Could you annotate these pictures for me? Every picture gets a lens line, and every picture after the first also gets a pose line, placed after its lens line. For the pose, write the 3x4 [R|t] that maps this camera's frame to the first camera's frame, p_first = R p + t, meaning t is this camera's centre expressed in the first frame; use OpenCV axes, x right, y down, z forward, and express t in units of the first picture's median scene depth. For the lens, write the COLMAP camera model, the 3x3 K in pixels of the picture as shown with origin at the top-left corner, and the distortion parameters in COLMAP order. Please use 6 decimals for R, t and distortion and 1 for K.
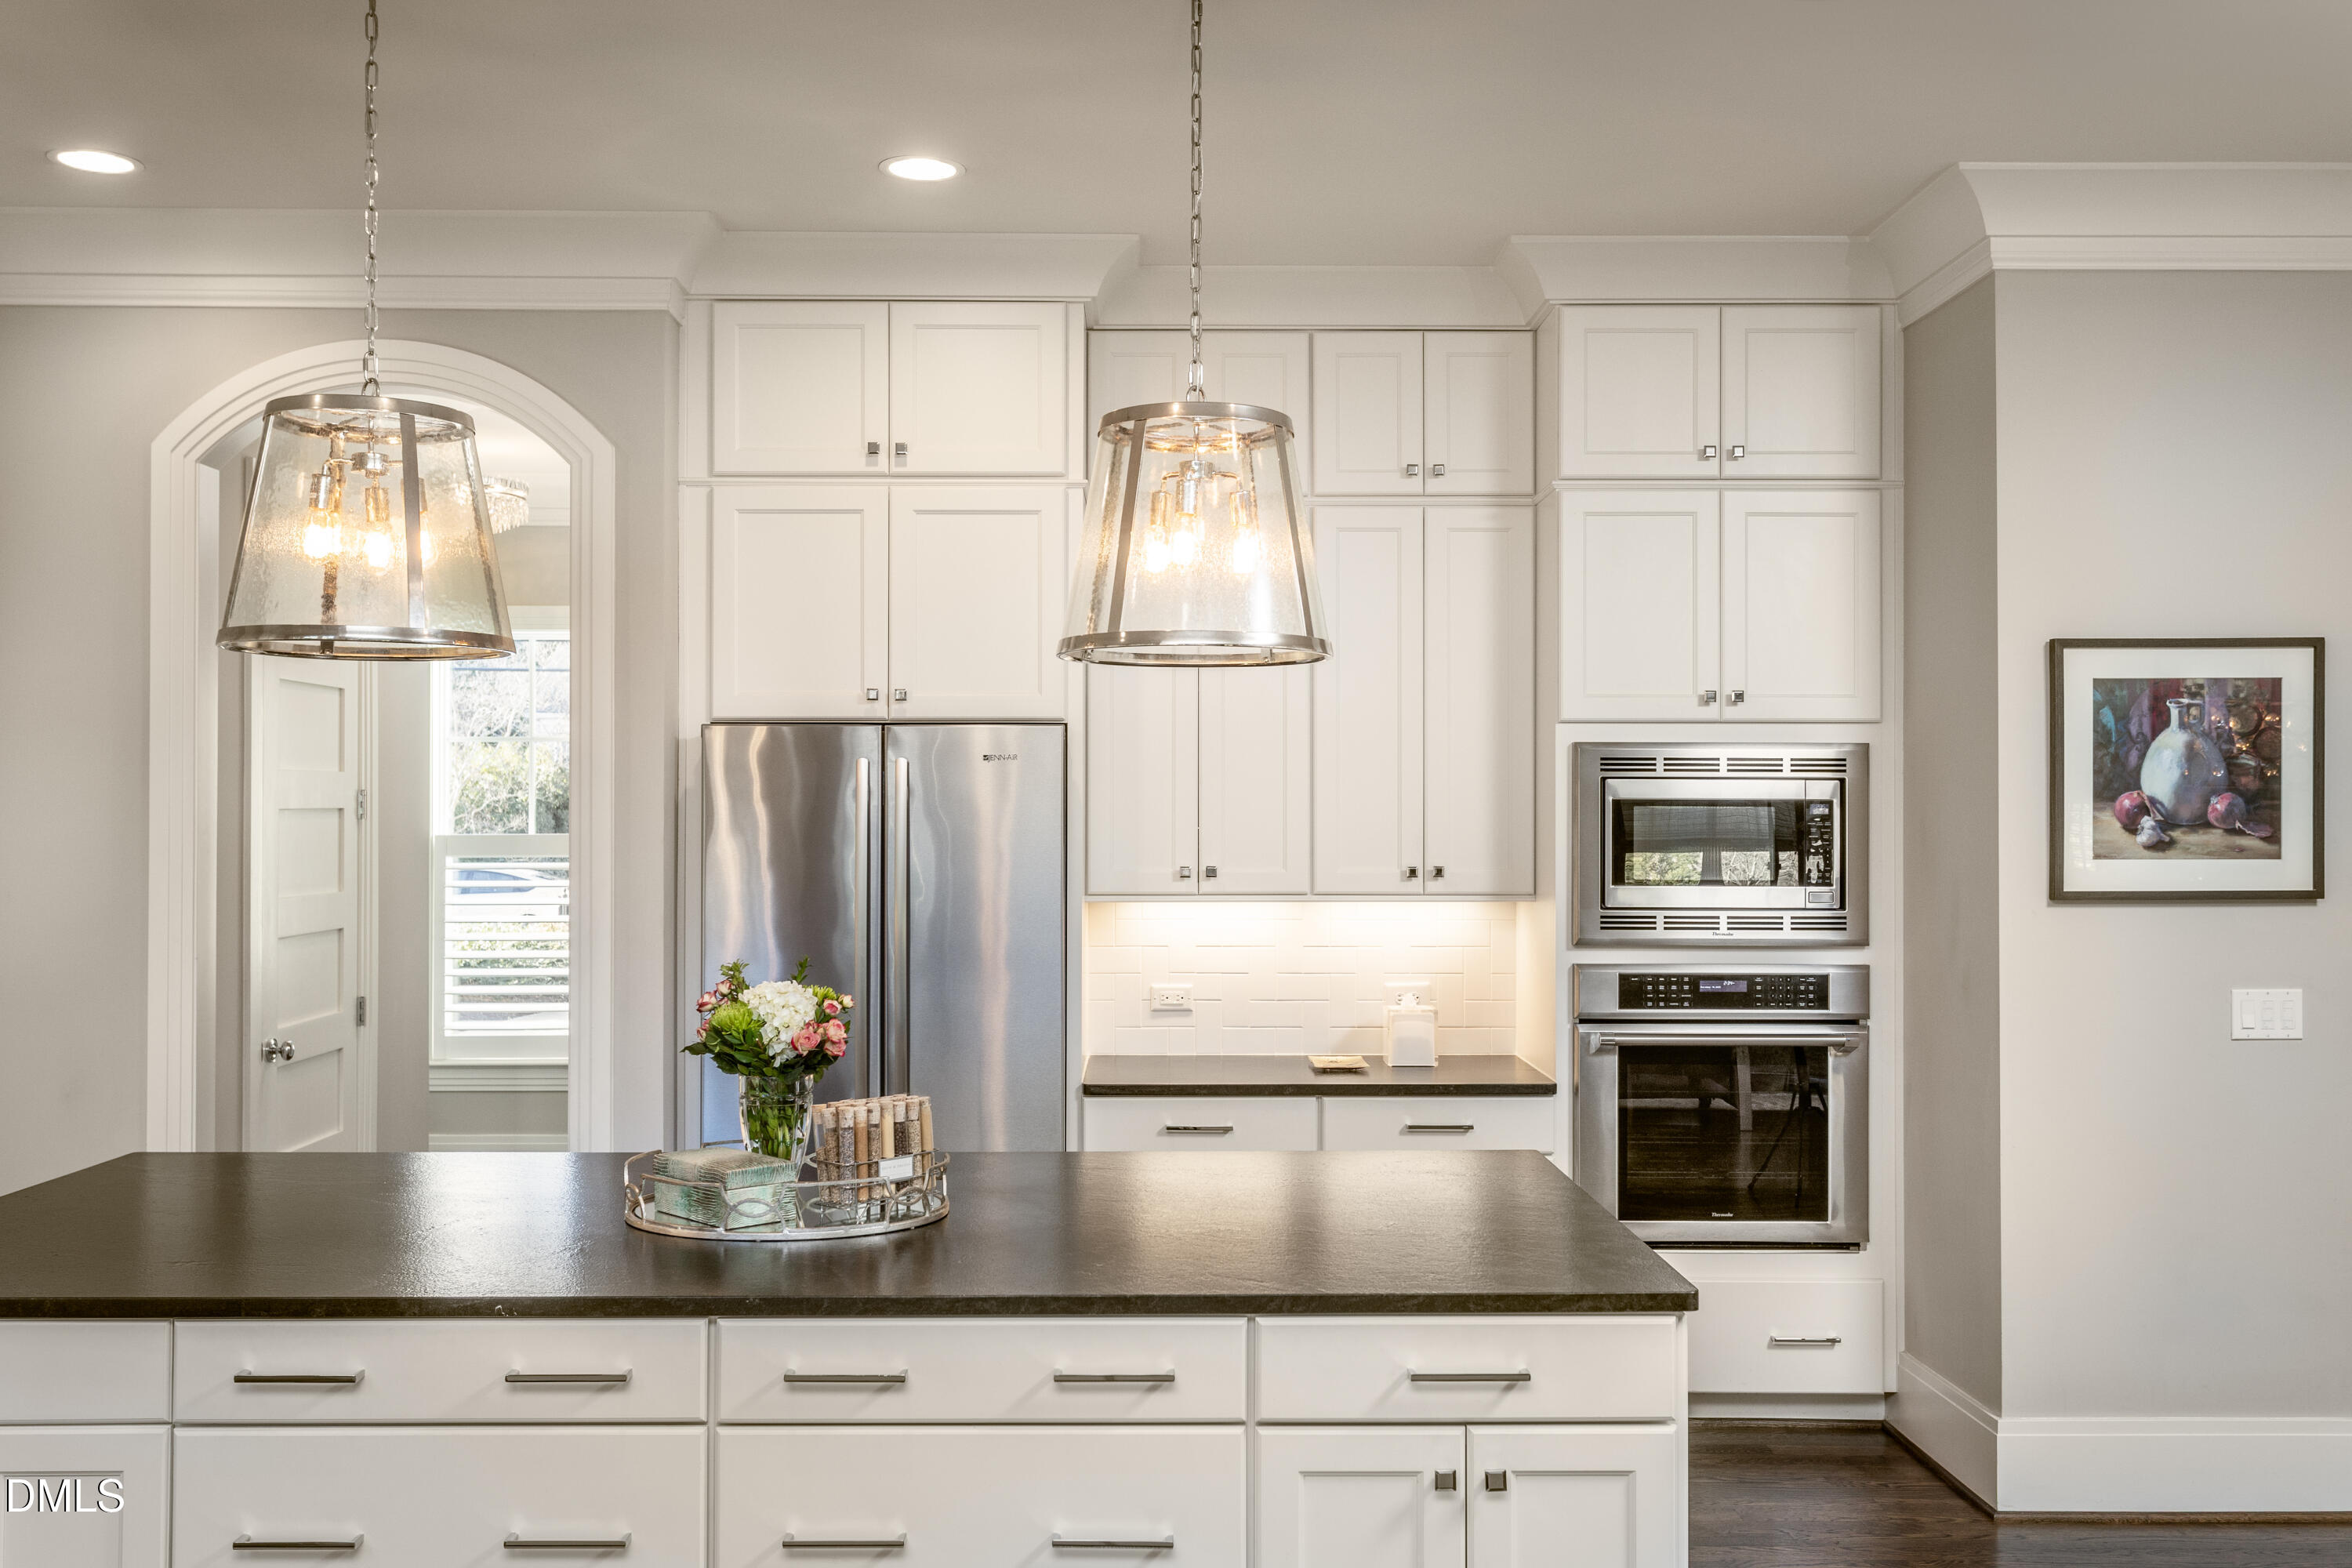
lens RADIAL K [[2056.0, 0, 1176.0], [0, 2056.0, 784.0], [0, 0, 1]] dist [0.038509, 0.001670]
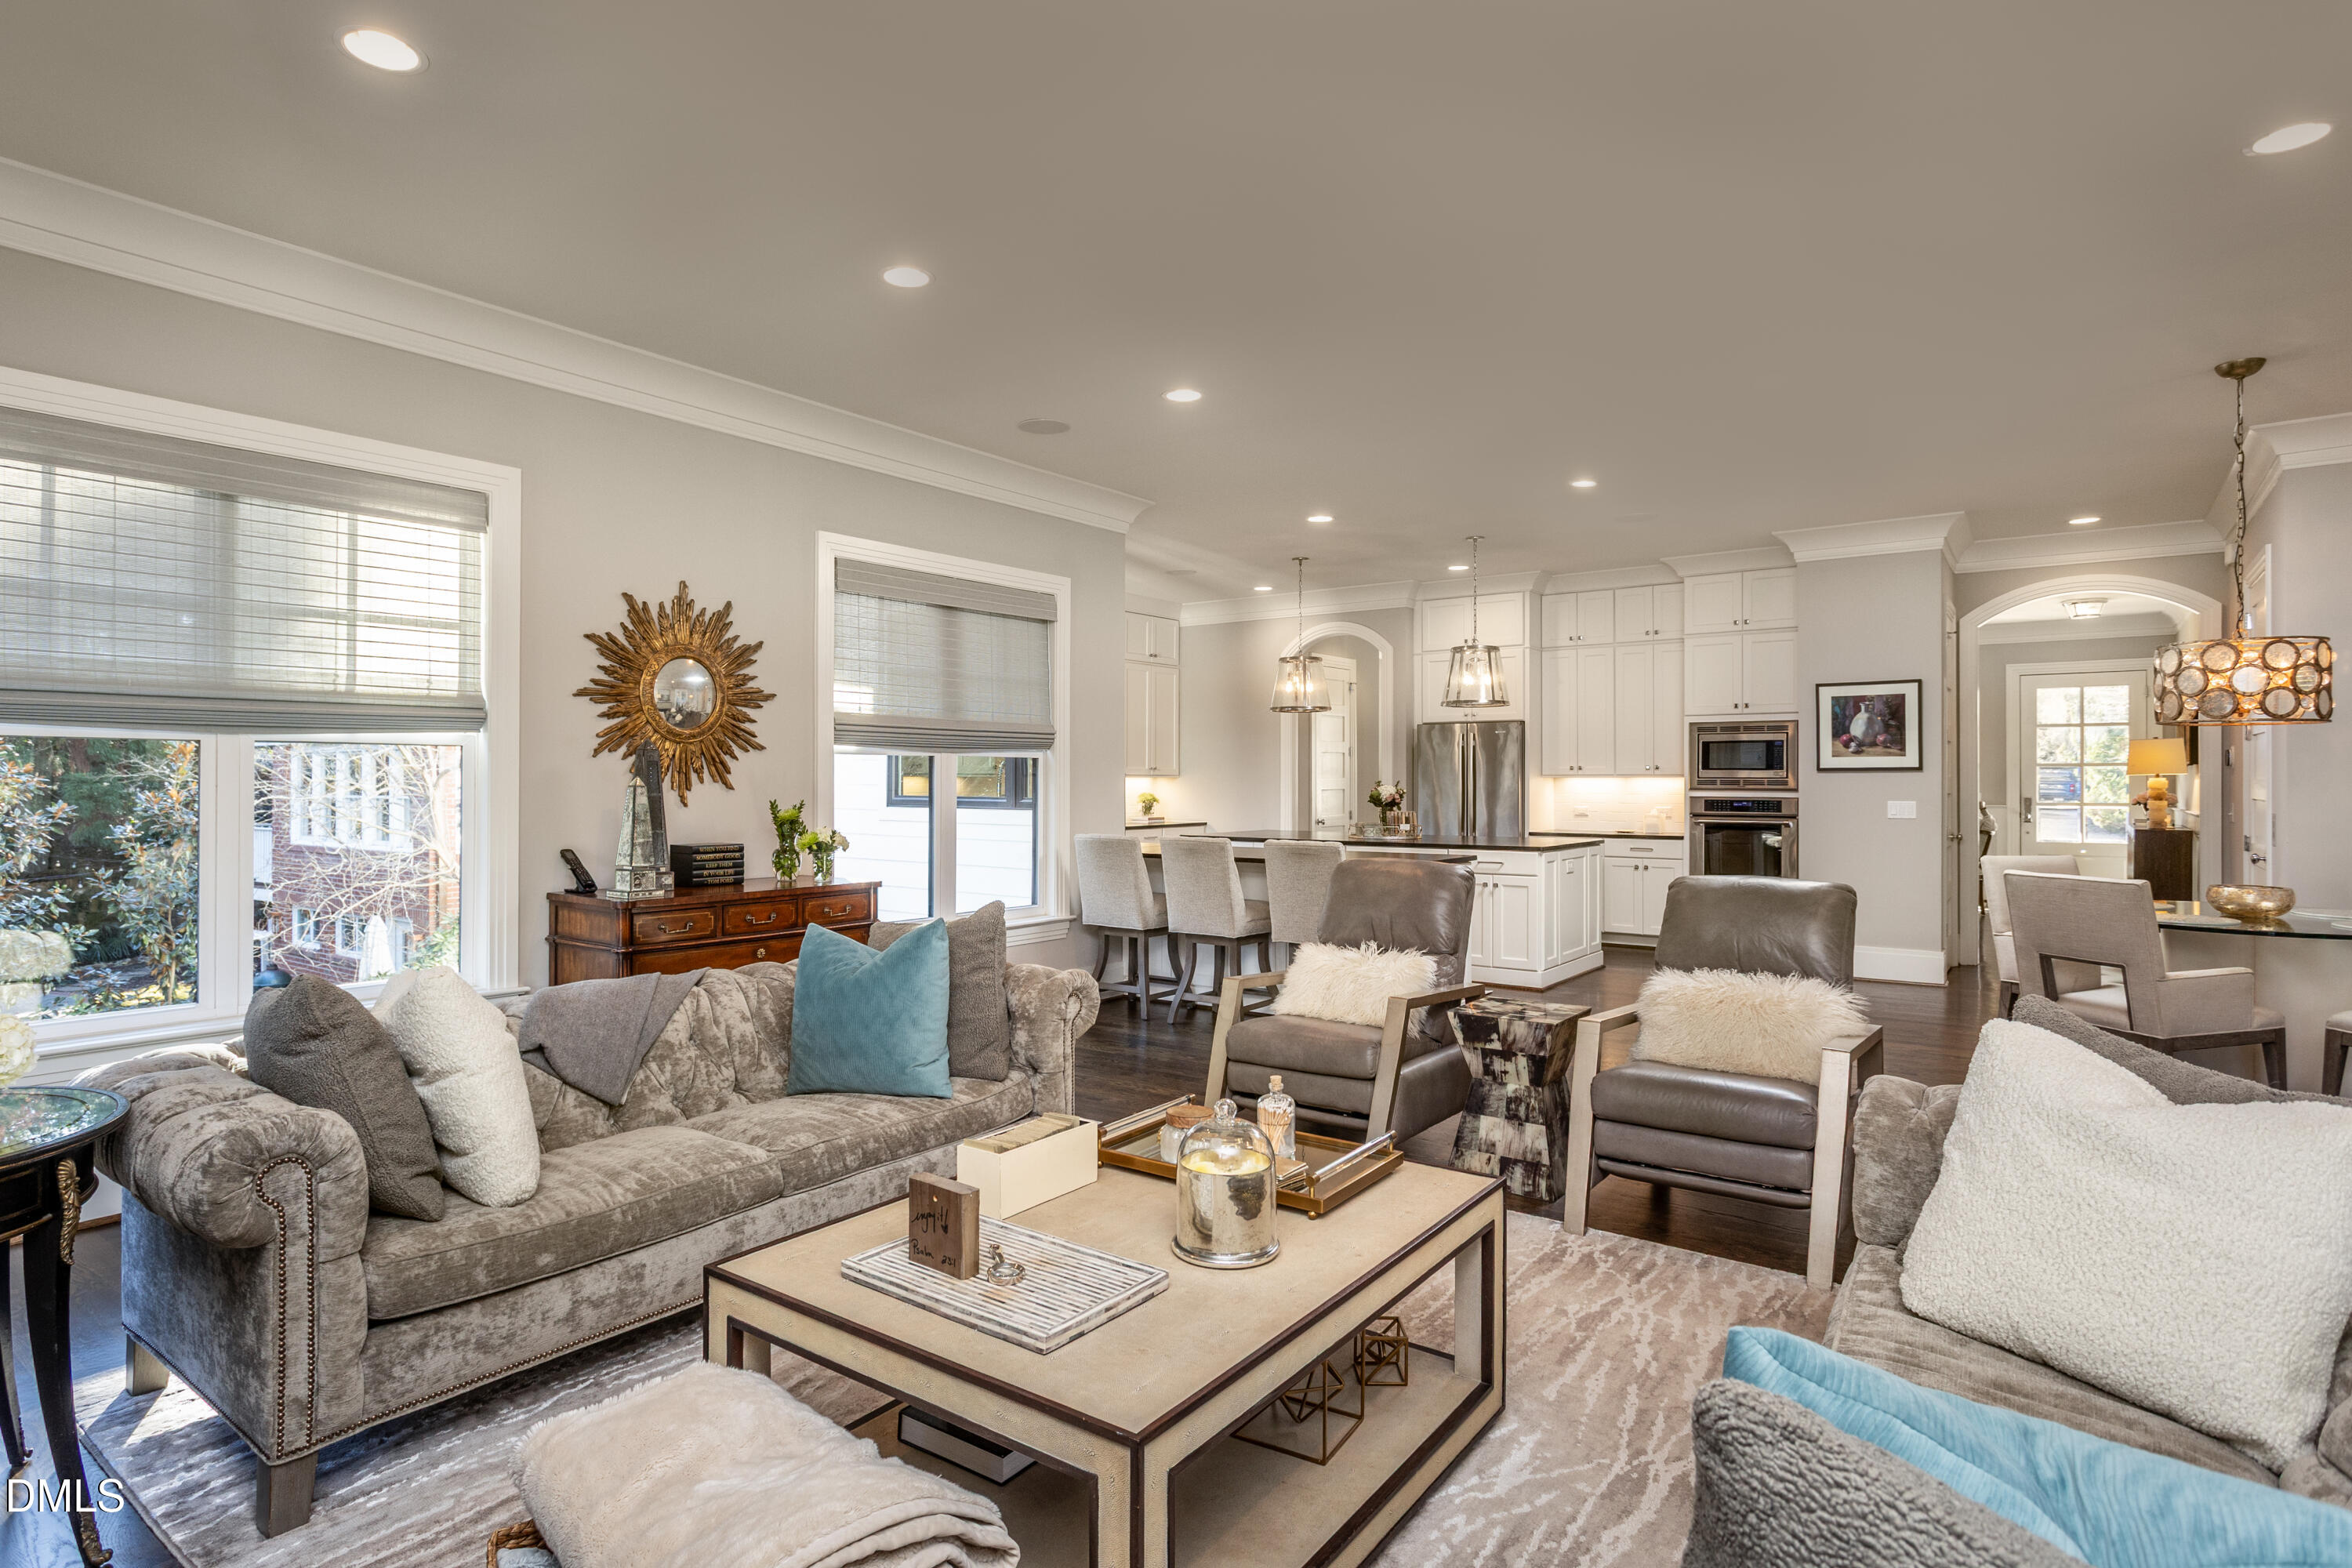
lens RADIAL K [[1215.7, 0, 1176.0], [0, 1215.7, 784.0], [0, 0, 1]] dist [0.000866, 0.000072]
pose [[0.796550, 0.002248, -0.604568, 0.746787], [0.008810, 0.999844, 0.015325, 0.039832], [0.604508, -0.017533, 0.796406, -0.962456]]
